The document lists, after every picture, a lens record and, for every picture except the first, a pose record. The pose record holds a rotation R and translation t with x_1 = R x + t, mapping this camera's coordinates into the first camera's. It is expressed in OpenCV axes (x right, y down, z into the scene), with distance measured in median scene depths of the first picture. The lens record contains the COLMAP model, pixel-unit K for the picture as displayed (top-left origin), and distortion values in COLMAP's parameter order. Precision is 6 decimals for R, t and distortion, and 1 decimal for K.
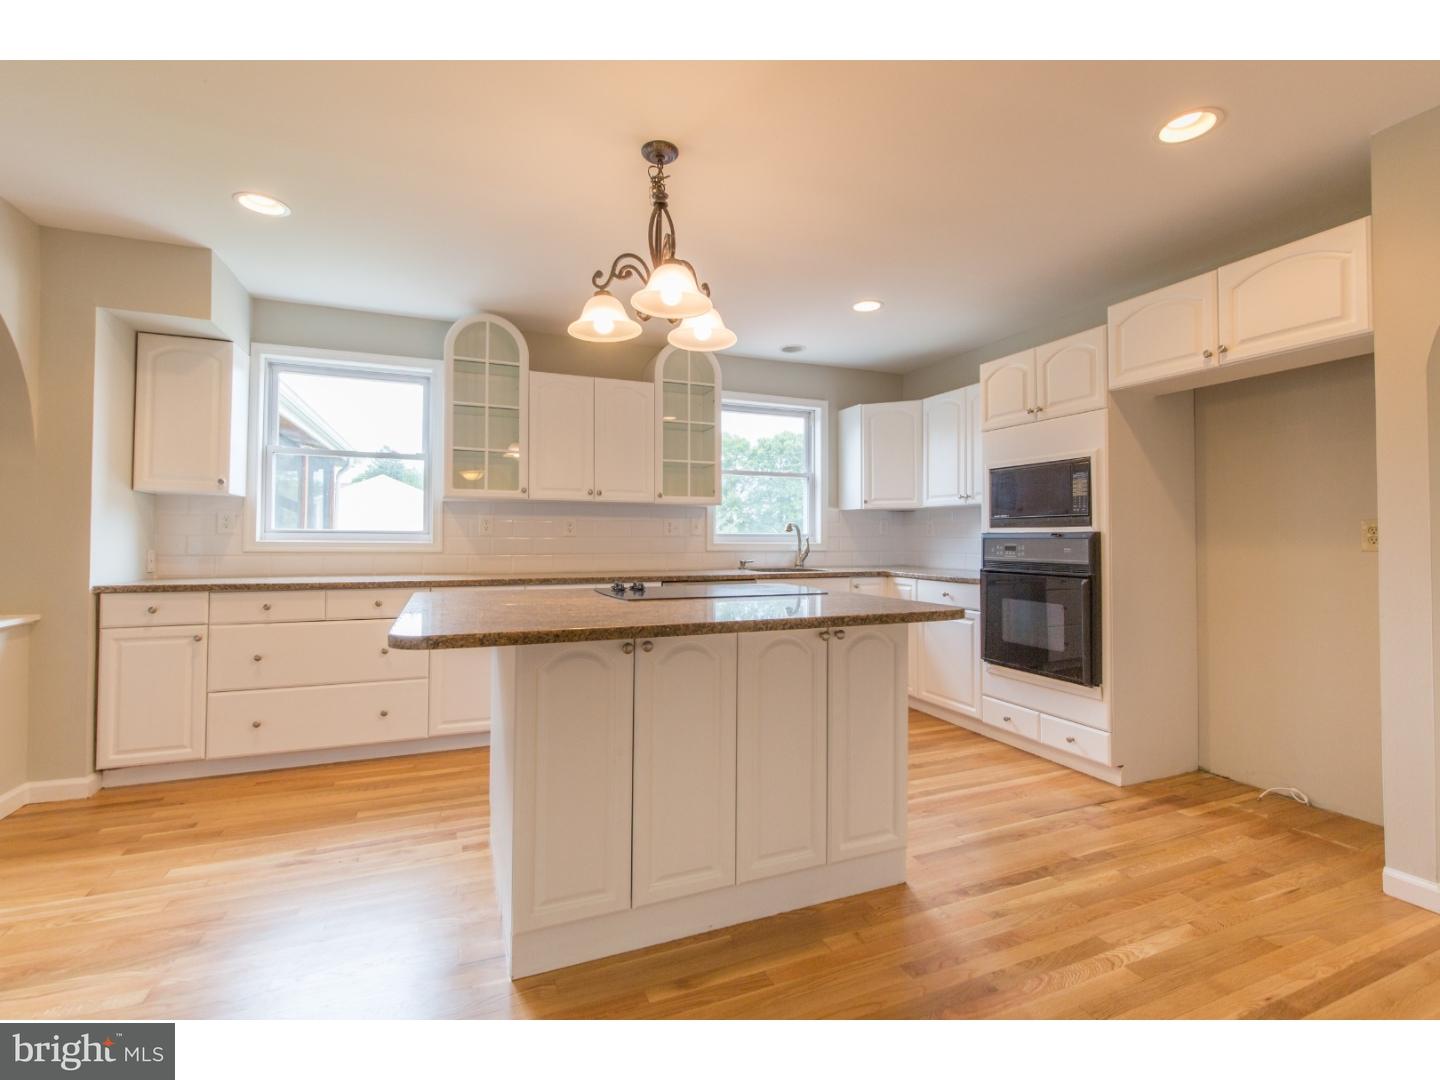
lens RADIAL K [[647.7, 0, 724.9], [0, 647.7, 530.0], [0, 0, 1]] dist [-0.003642, 0.000580]
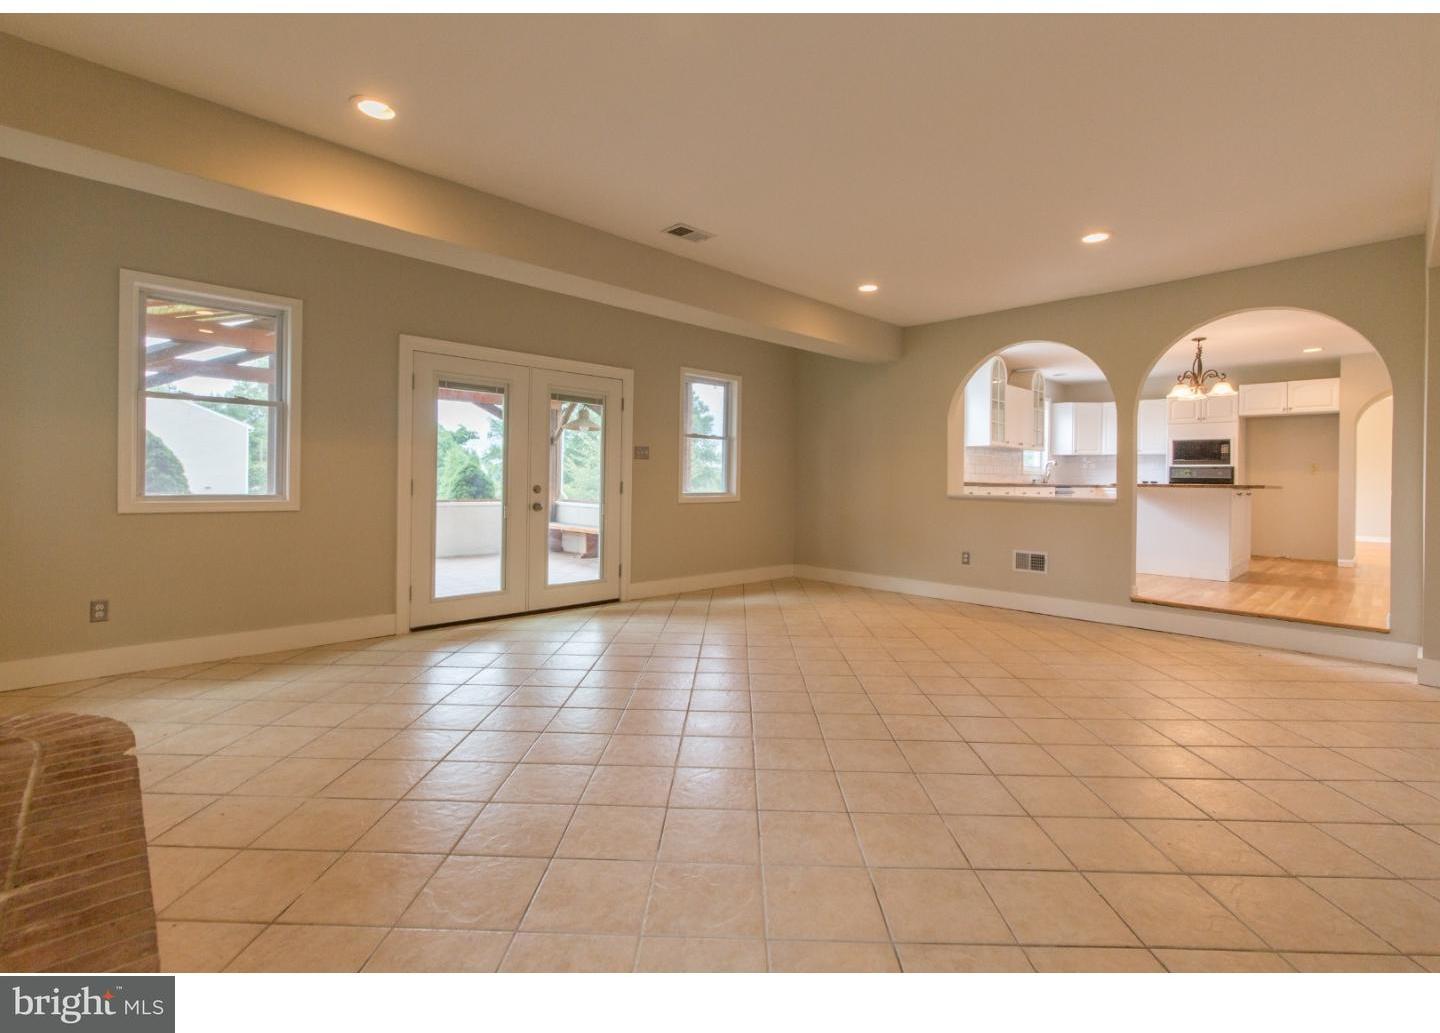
lens RADIAL K [[644.7, 0, 720.3], [0, 644.7, 480.0], [0, 0, 1]] dist [-0.003817, -0.000189]
pose [[0.933841, 0.010833, 0.357524, -2.361766], [-0.017238, 0.999743, 0.014732, 0.055827], [-0.357273, -0.019920, 0.933788, -0.749647]]
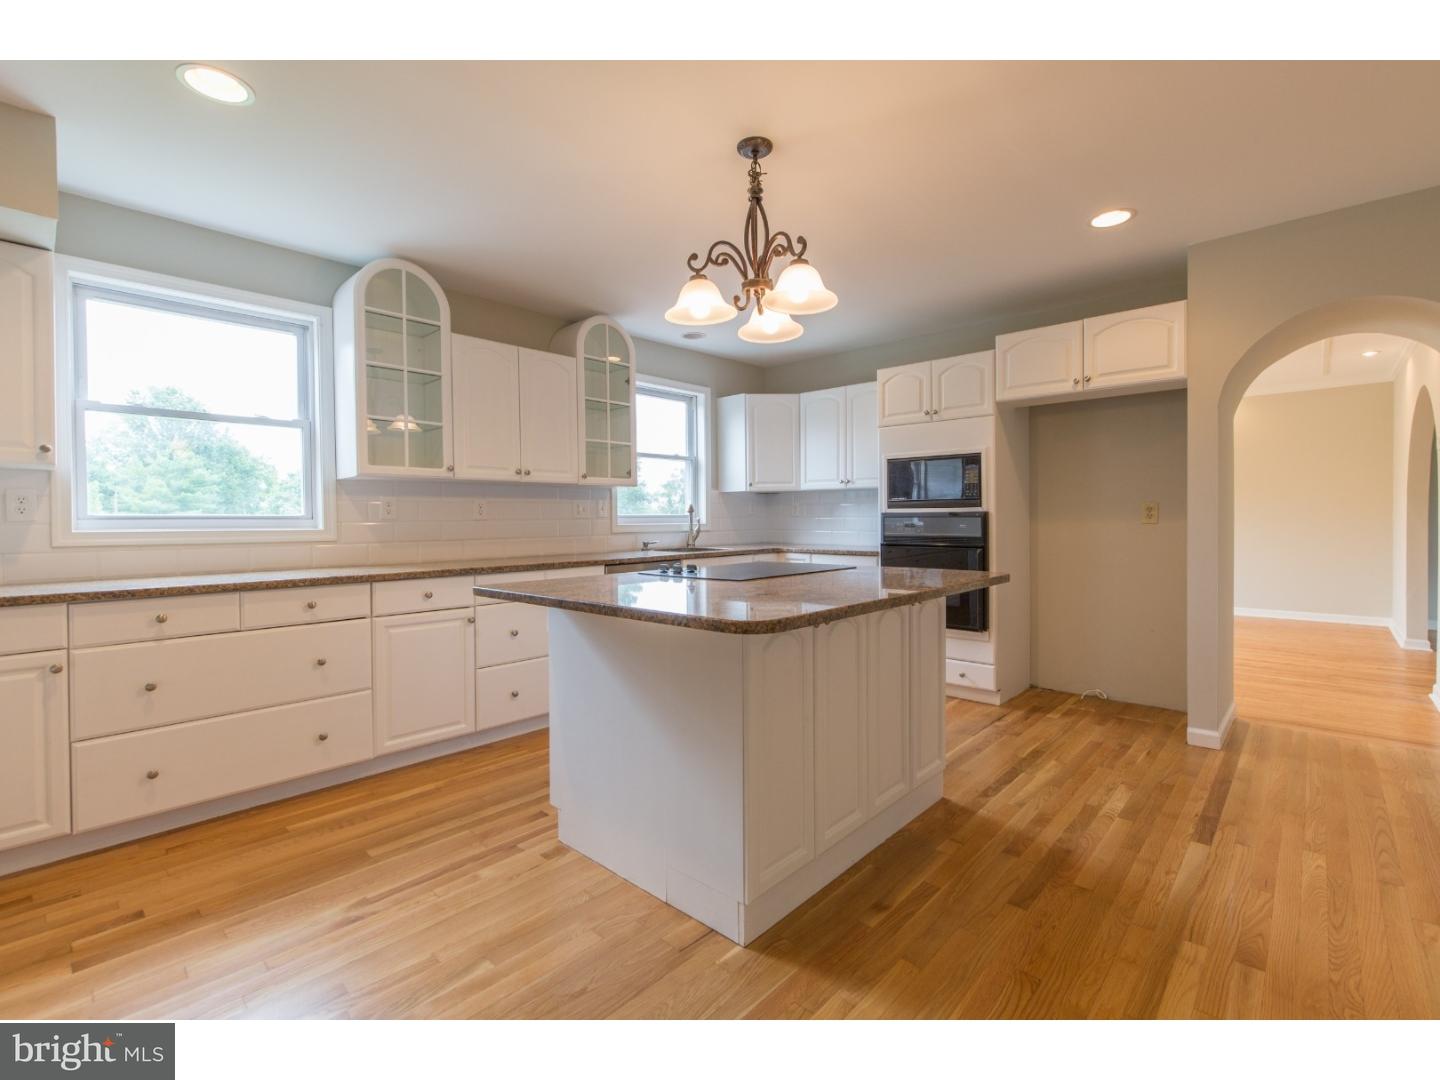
lens RADIAL K [[647.7, 0, 724.9], [0, 647.7, 530.0], [0, 0, 1]] dist [-0.003642, 0.000580]
pose [[0.909262, -0.018610, 0.415807, -0.419306], [0.005617, 0.999458, 0.032449, -0.004825], [-0.416186, -0.027169, 0.908874, 0.045696]]
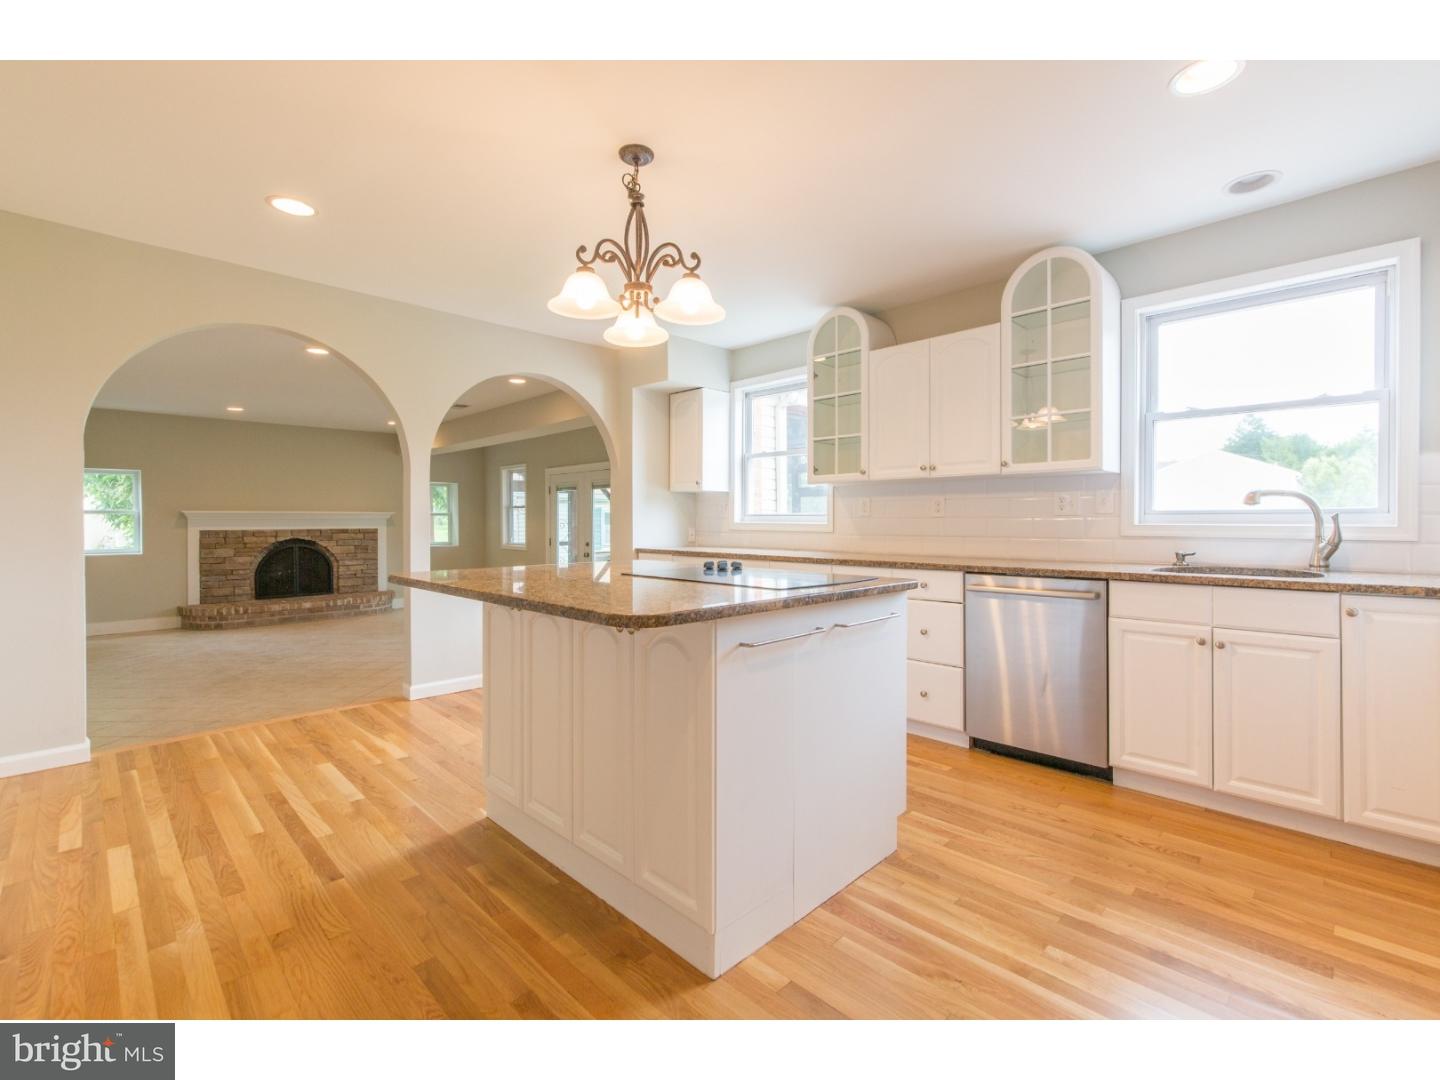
lens RADIAL K [[647.5, 0, 718.7], [0, 647.5, 524.0], [0, 0, 1]] dist [0.000981, 0.000661]
pose [[0.366157, 0.002150, -0.930551, 0.681020], [0.018806, 0.999776, 0.009709, 0.007244], [0.930363, -0.021055, 0.366035, 0.518730]]
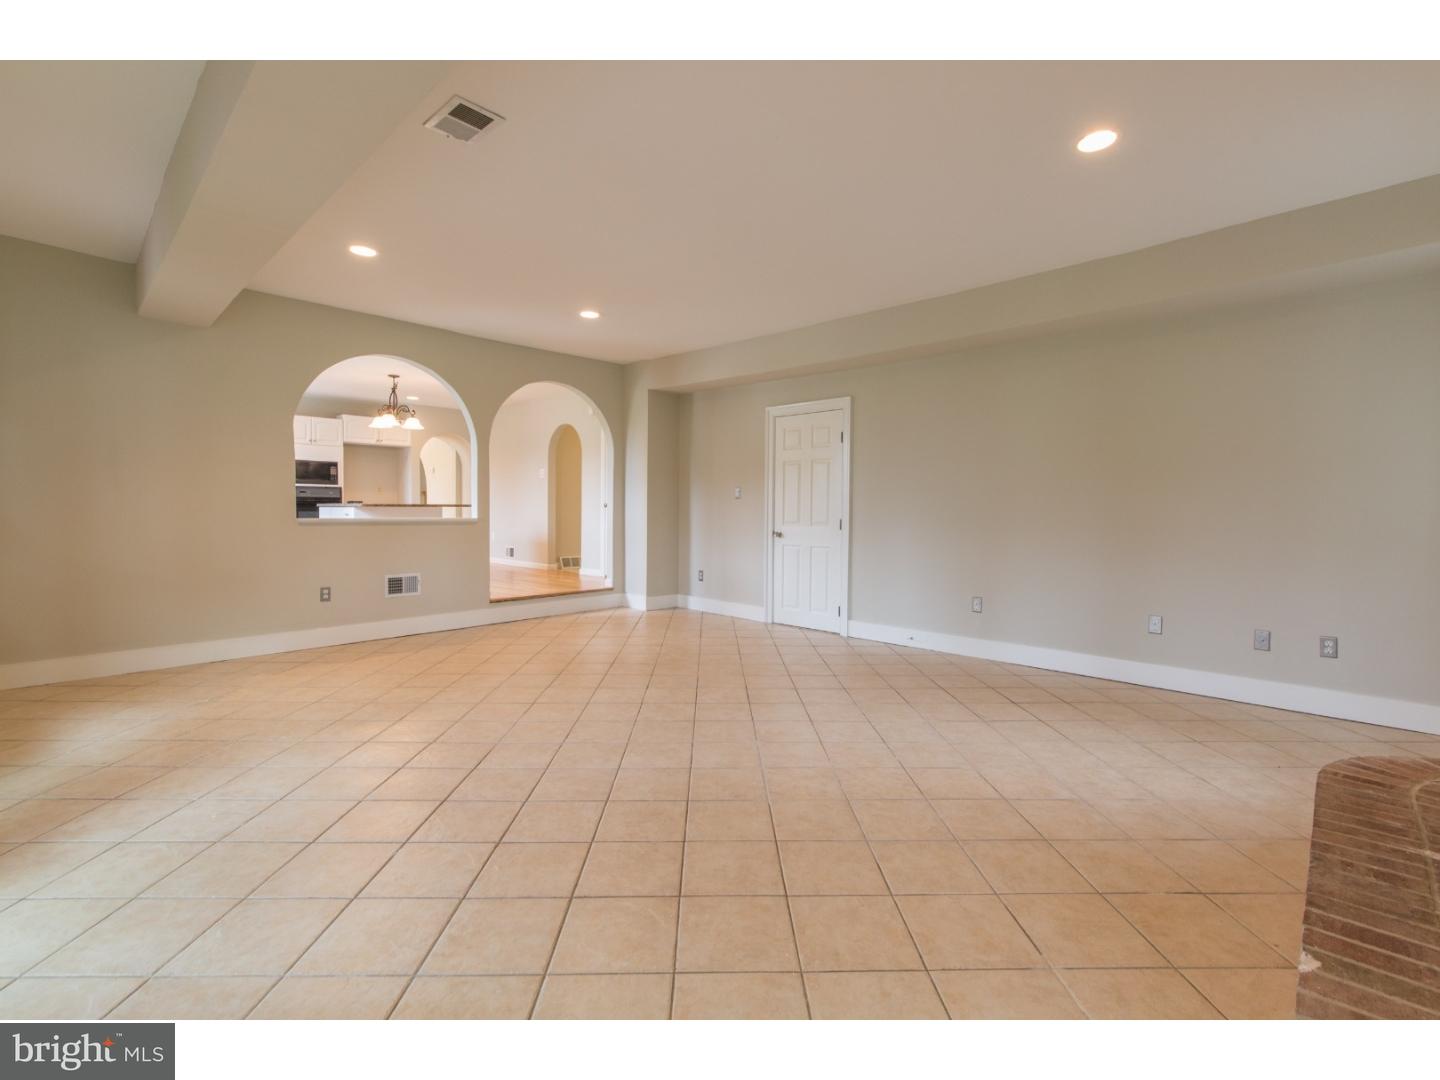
lens RADIAL K [[647.7, 0, 724.9], [0, 647.7, 530.0], [0, 0, 1]] dist [-0.003642, 0.000580]
pose [[-0.400036, -0.036786, 0.915761, -2.887739], [-0.022144, 0.999290, 0.030468, 0.071513], [-0.916232, -0.008090, -0.400566, 0.540394]]
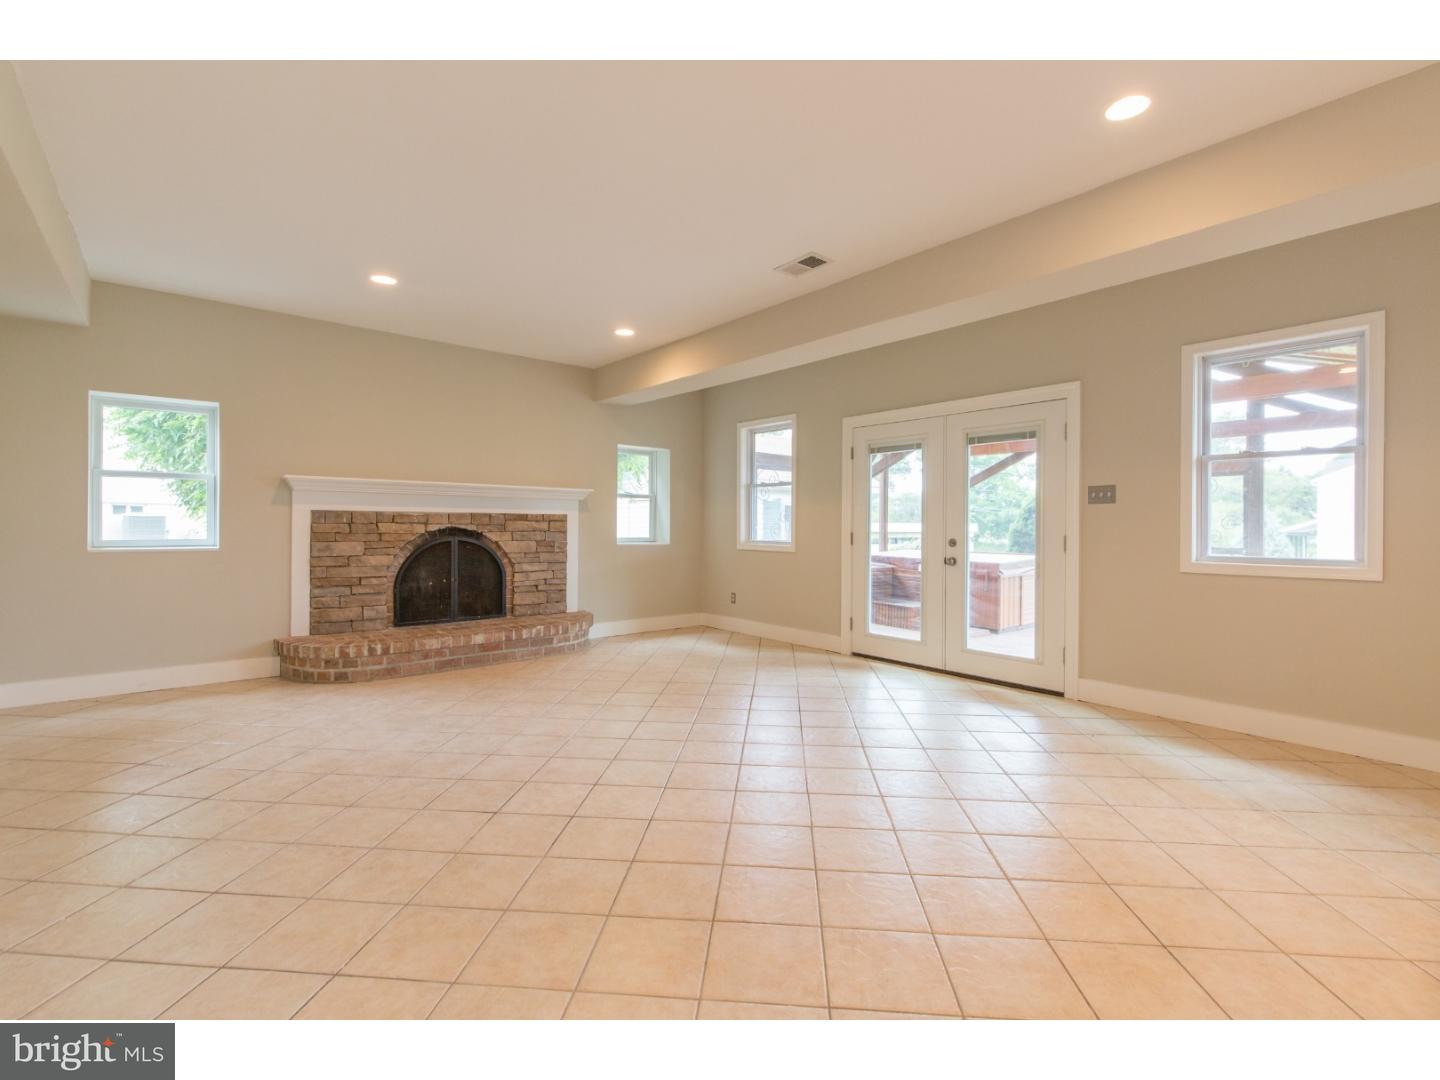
lens RADIAL K [[665.3, 0, 721.4], [0, 665.3, 524.4], [0, 0, 1]] dist [0.022001, 0.000141]
pose [[0.279824, -0.000432, -0.960051, -0.758597], [0.008388, 0.999963, 0.001995, 0.059845], [0.960015, -0.008611, 0.279817, 0.000861]]
